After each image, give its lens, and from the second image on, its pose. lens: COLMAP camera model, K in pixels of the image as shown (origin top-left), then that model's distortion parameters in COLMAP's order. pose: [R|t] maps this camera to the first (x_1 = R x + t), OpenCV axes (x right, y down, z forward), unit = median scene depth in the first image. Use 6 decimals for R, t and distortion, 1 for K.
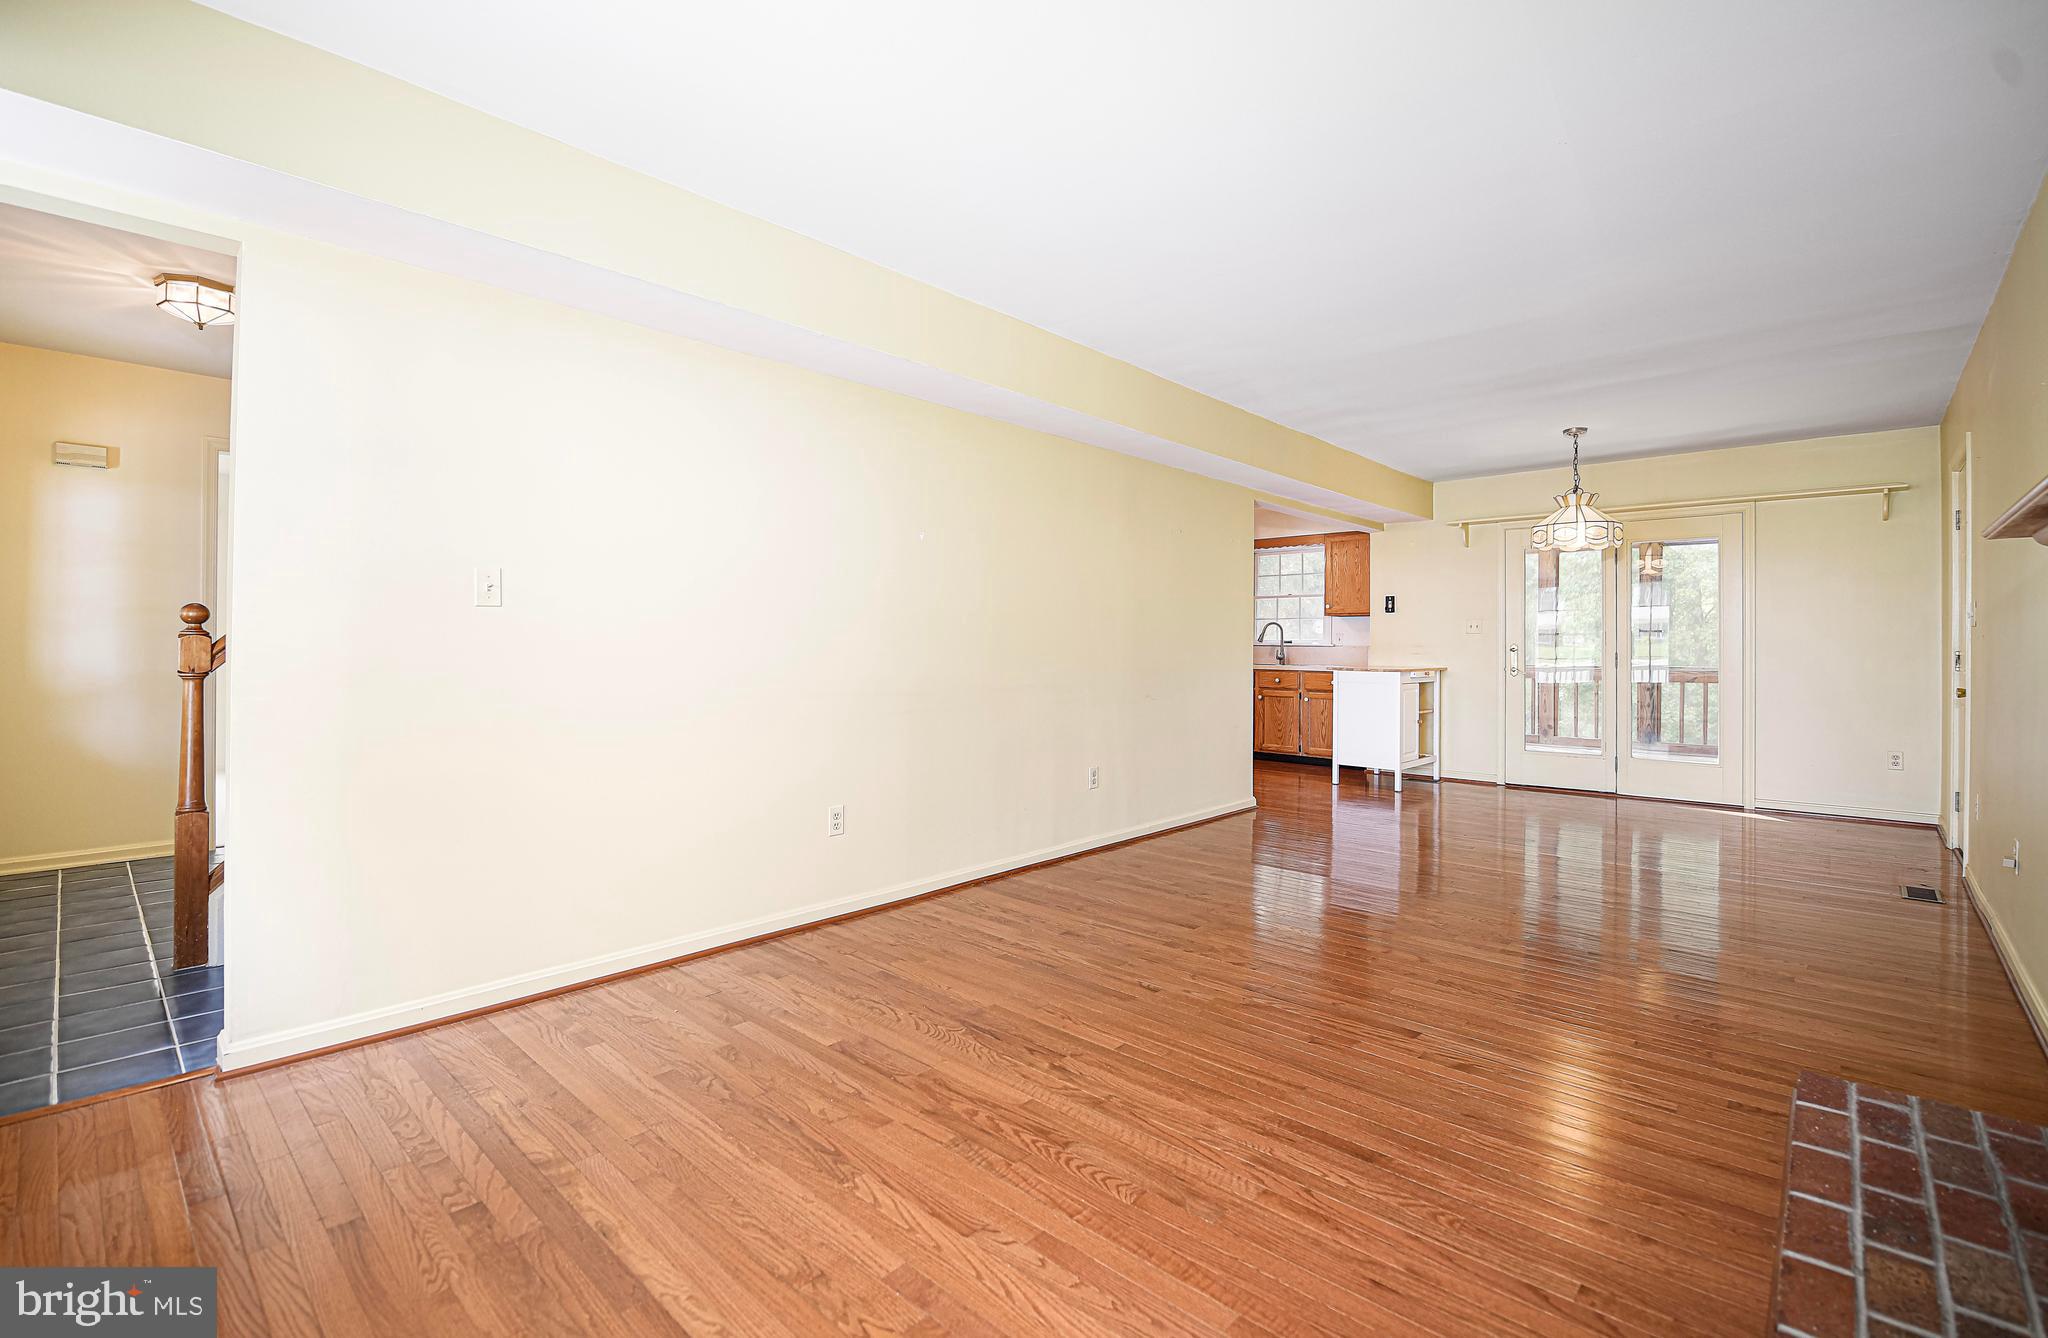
lens RADIAL K [[870.0, 0, 1038.1], [0, 870.0, 643.8], [0, 0, 1]] dist [-0.016274, -0.000669]
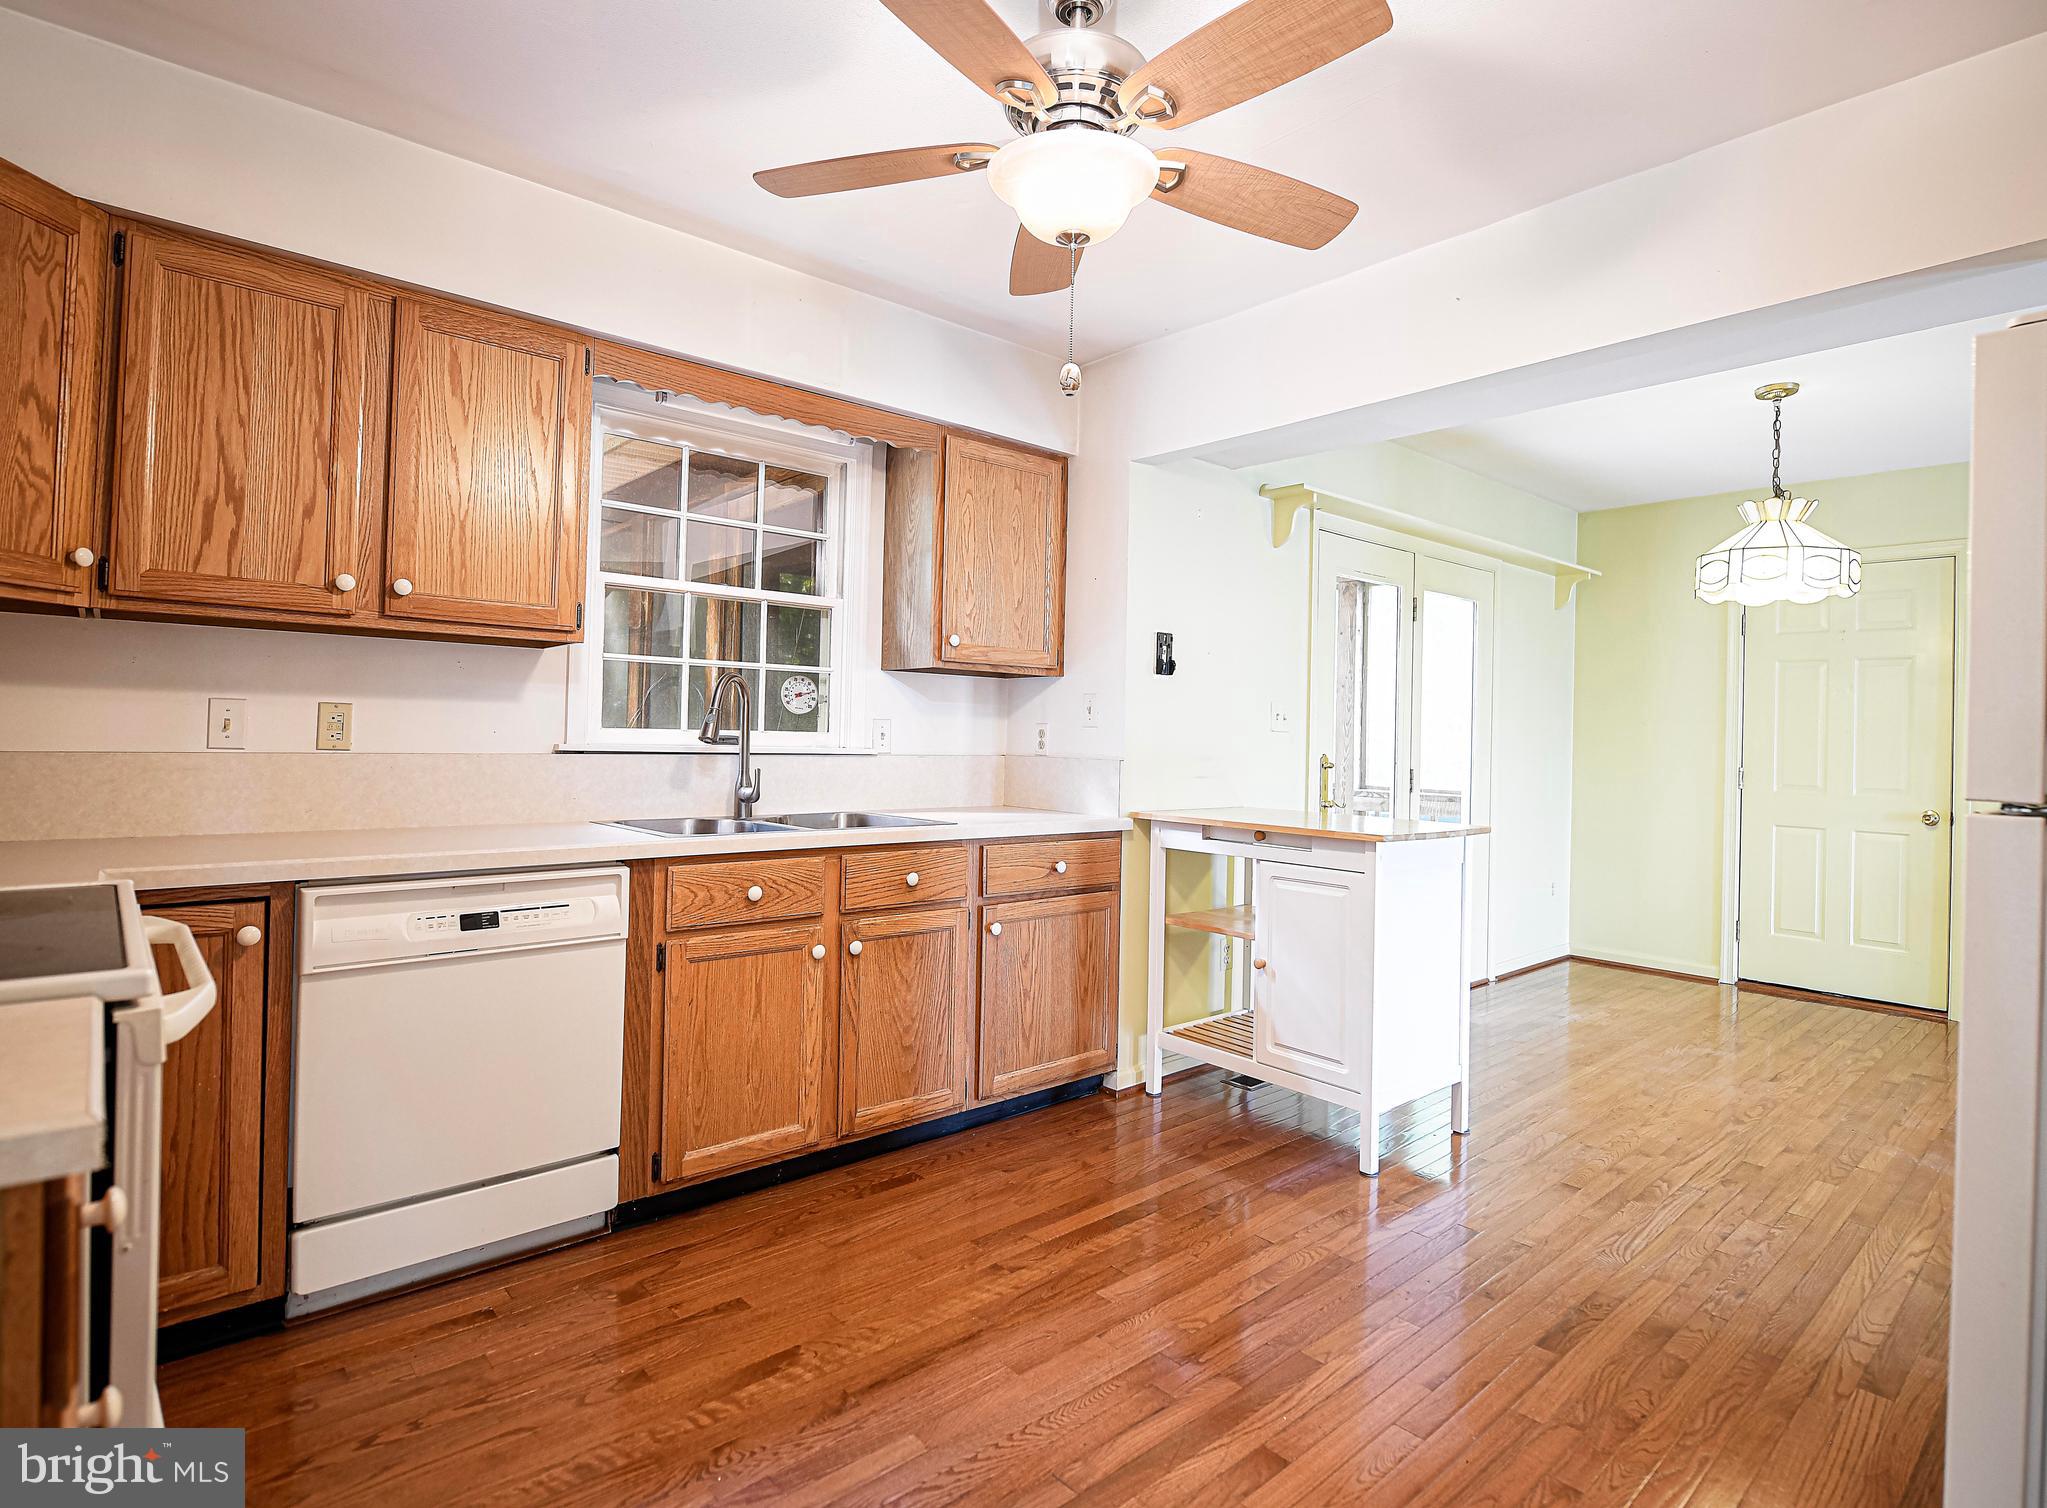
lens RADIAL K [[1062.4, 0, 1055.6], [0, 1062.4, 723.9], [0, 0, 1]] dist [-0.003110, -0.001475]
pose [[0.098953, 0.006022, 0.995074, -0.112742], [-0.024144, 0.999702, -0.003649, -0.015453], [-0.994799, -0.023664, 0.099068, 1.436121]]
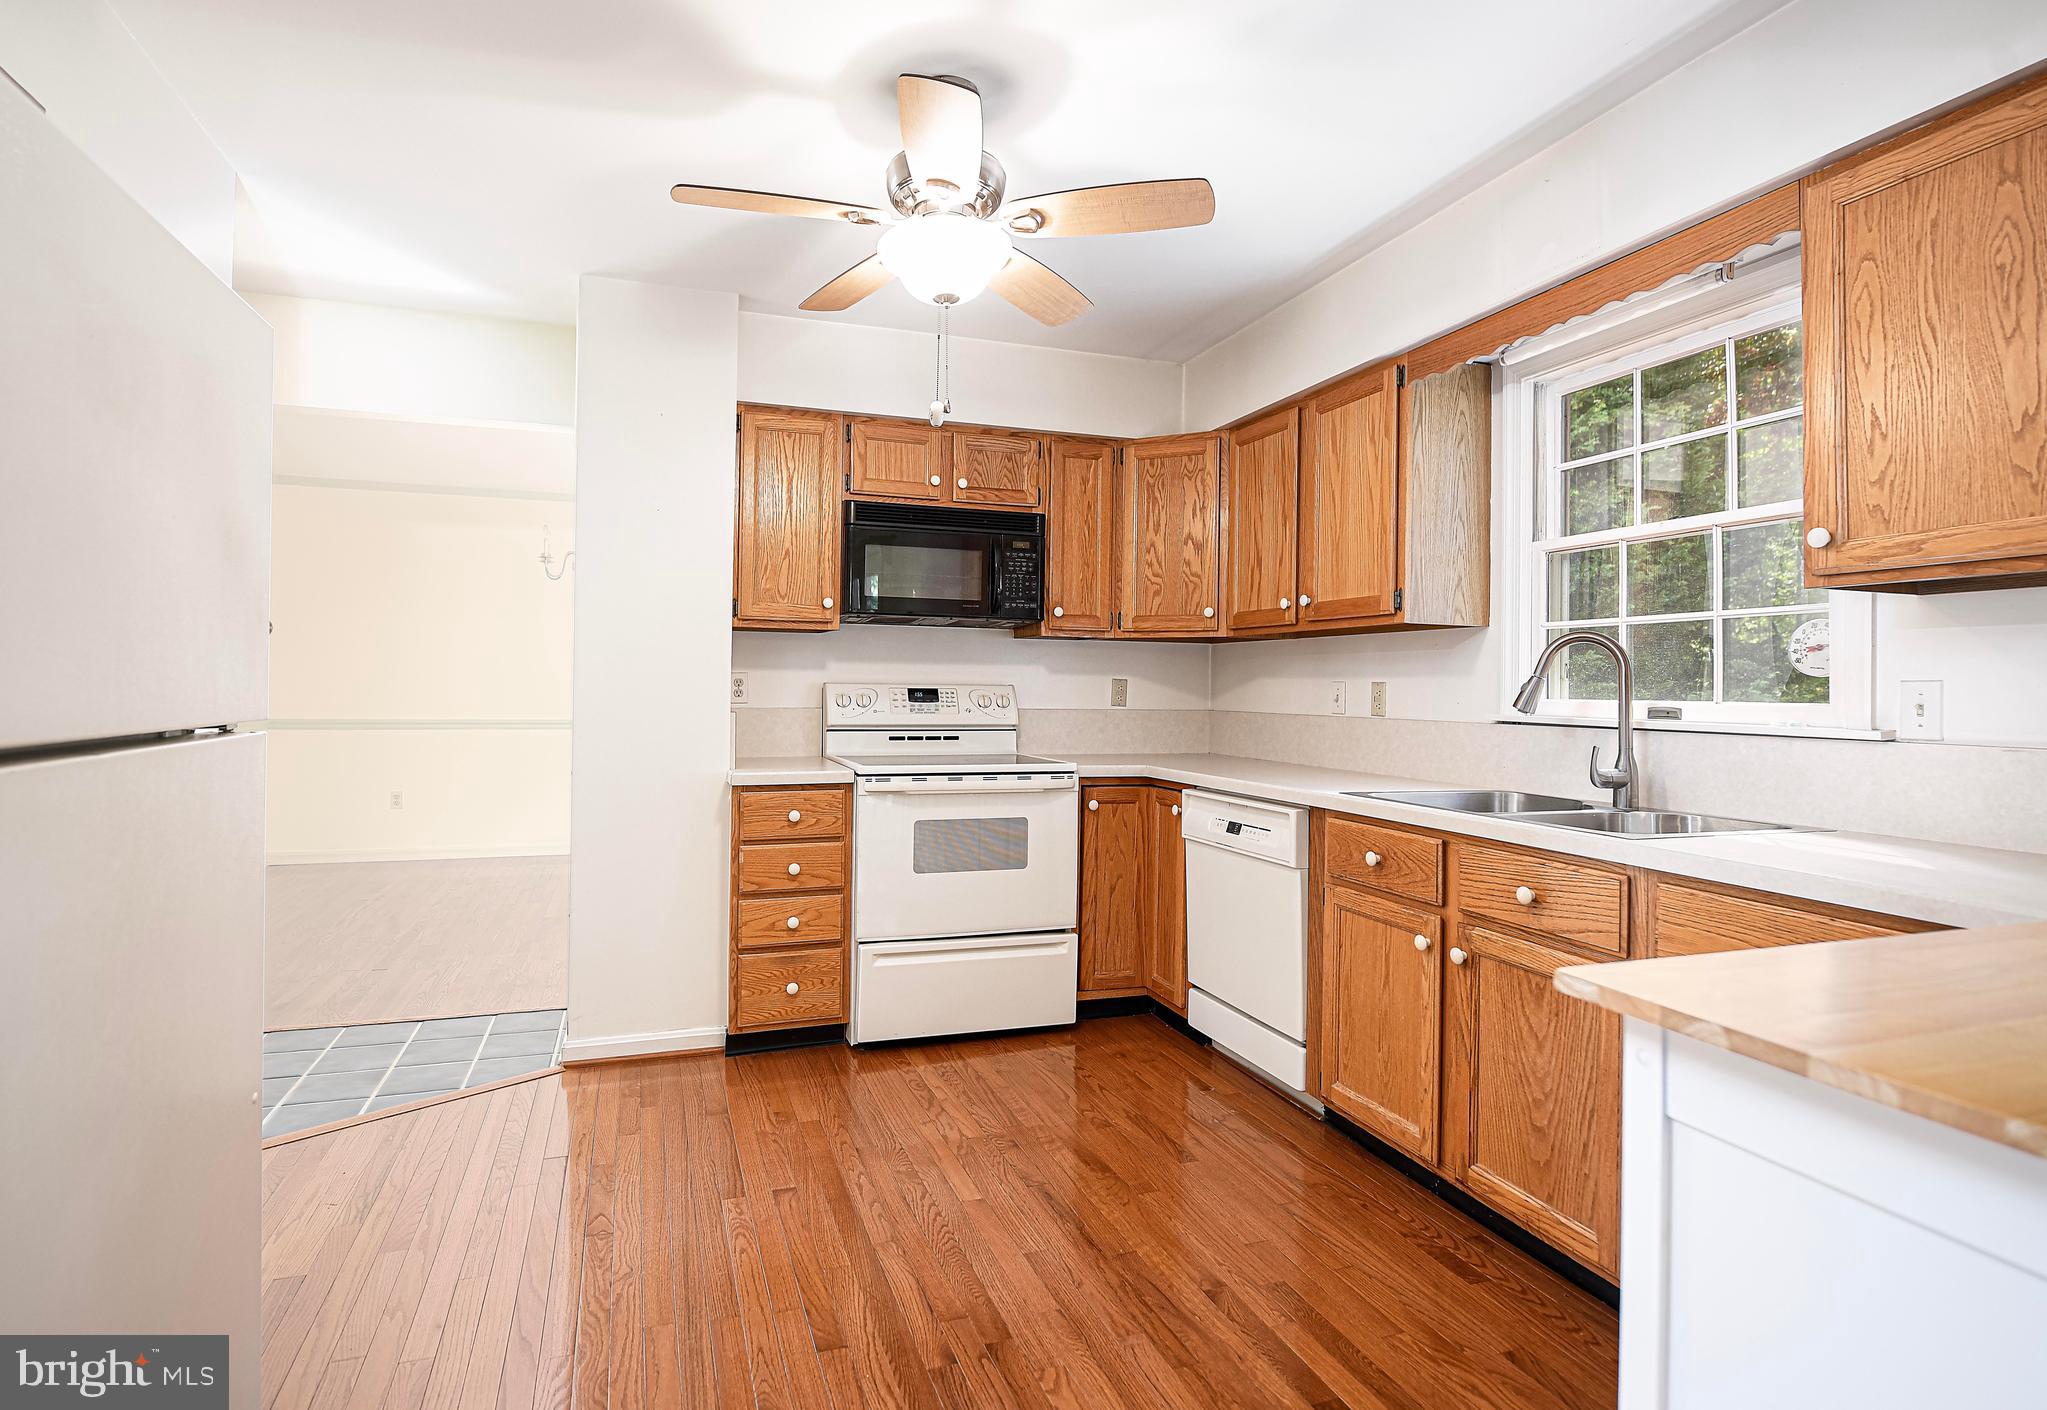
lens RADIAL K [[1010.4, 0, 958.7], [0, 1010.4, 673.1], [0, 0, 1]] dist [-0.012260, -0.000922]
pose [[0.863144, -0.000122, -0.504957, 0.439750], [-0.009168, 0.999831, -0.015914, -0.012009], [0.504874, 0.018366, 0.862998, 1.117008]]
